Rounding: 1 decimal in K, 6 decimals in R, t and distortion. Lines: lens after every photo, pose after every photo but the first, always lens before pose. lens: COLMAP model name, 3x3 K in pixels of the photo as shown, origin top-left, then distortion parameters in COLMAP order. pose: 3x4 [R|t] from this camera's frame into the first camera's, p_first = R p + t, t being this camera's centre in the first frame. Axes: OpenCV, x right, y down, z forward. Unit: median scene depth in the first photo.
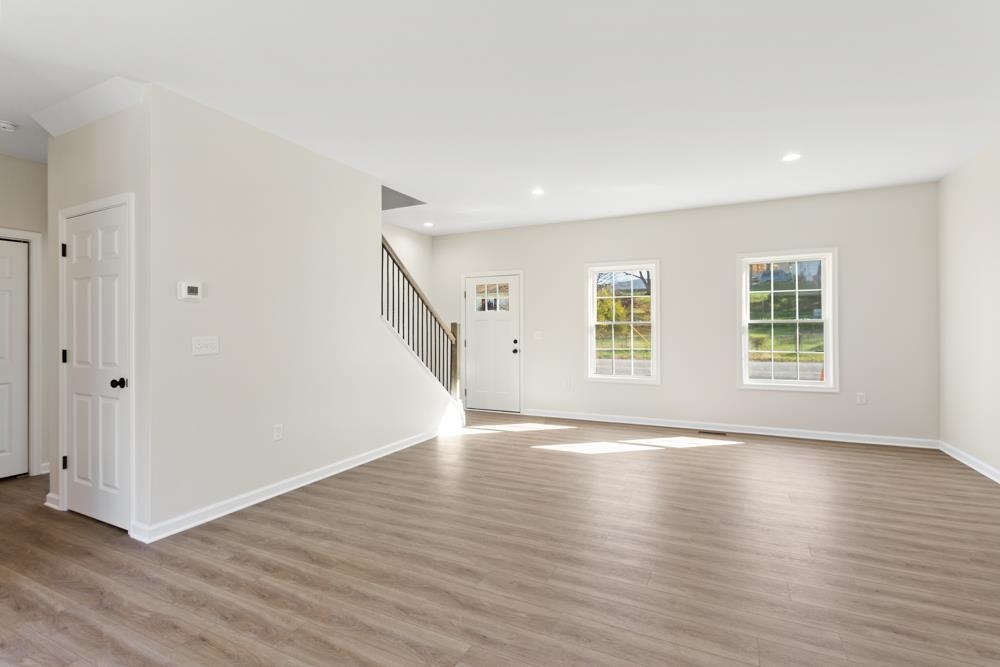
lens RADIAL K [[473.8, 0, 497.8], [0, 473.8, 329.3], [0, 0, 1]] dist [0.002583, 0.000662]
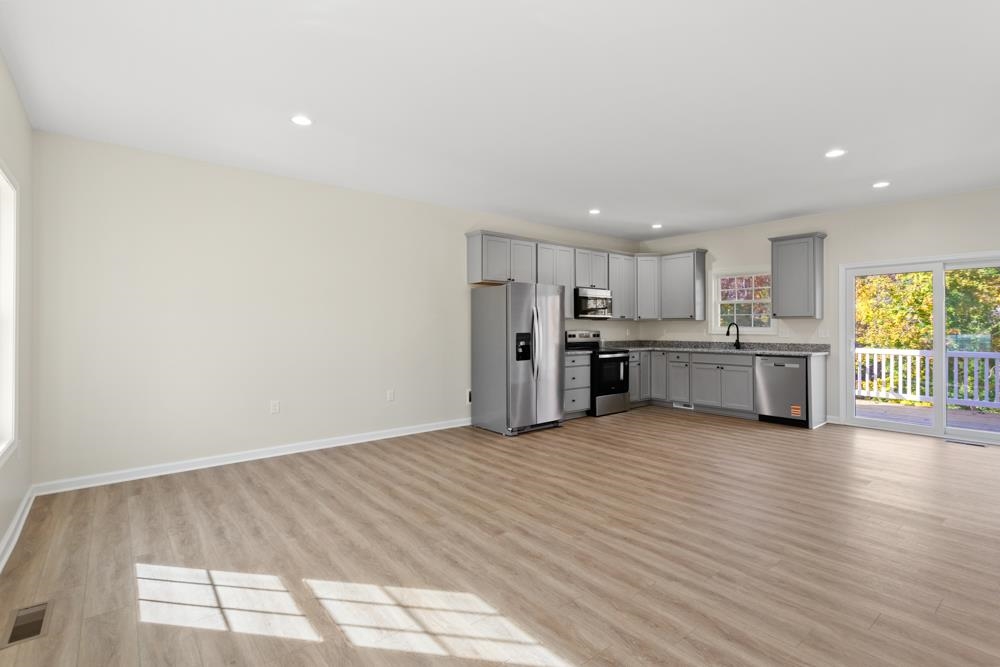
lens RADIAL K [[483.0, 0, 506.3], [0, 483.0, 324.9], [0, 0, 1]] dist [0.003671, 0.001542]
pose [[-0.915661, 0.008334, 0.401865, -0.028901], [0.006945, 0.999964, -0.004913, -0.000499], [-0.401892, -0.001708, -0.915686, 1.239675]]
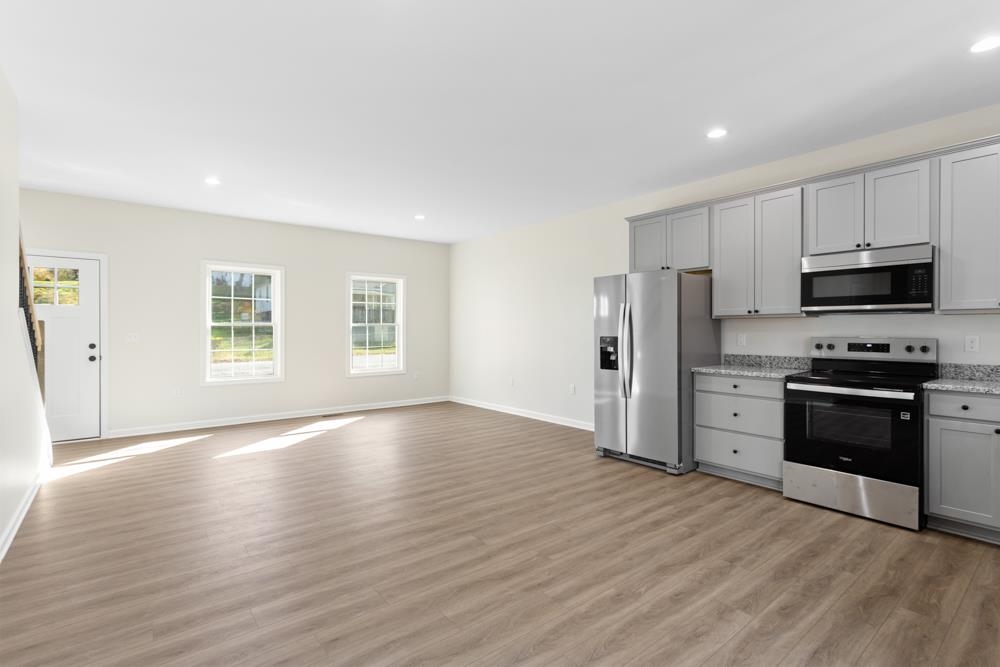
lens RADIAL K [[473.8, 0, 497.8], [0, 473.8, 329.3], [0, 0, 1]] dist [0.002583, 0.000662]
pose [[0.425146, 0.005817, 0.905106, -0.494197], [-0.000520, 0.999981, -0.006183, 0.004070], [-0.905125, 0.002158, 0.425140, 0.096640]]
